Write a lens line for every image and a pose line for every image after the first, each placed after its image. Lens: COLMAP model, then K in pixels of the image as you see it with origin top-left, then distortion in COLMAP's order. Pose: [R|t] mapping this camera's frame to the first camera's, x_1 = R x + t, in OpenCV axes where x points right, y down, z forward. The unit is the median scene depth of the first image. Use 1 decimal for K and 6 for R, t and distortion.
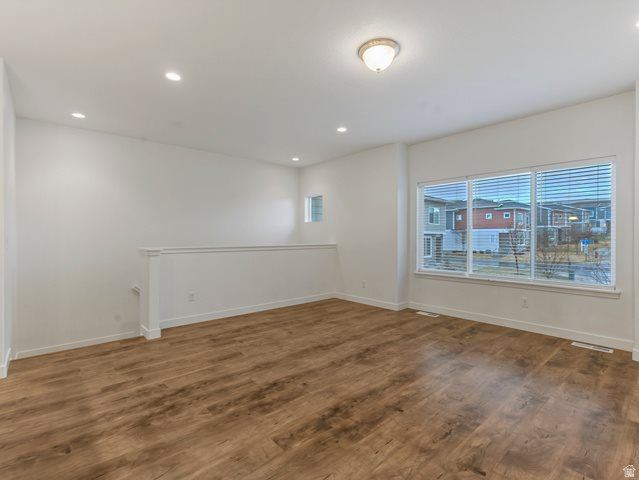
lens RADIAL K [[311.2, 0, 319.5], [0, 311.2, 240.0], [0, 0, 1]] dist [0.000405, -0.000406]
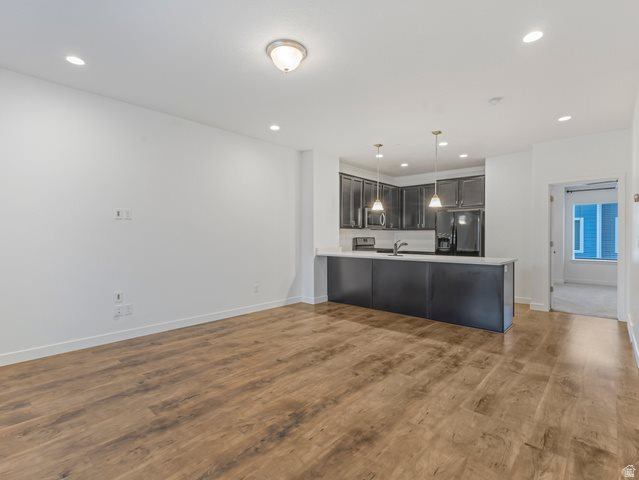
lens RADIAL K [[311.2, 0, 319.5], [0, 311.2, 240.0], [0, 0, 1]] dist [0.000405, -0.000406]
pose [[-0.994040, 0.001415, -0.109003, 0.194401], [-0.000770, 0.999800, 0.019997, -0.015349], [0.109009, 0.019961, -0.993840, 2.045267]]
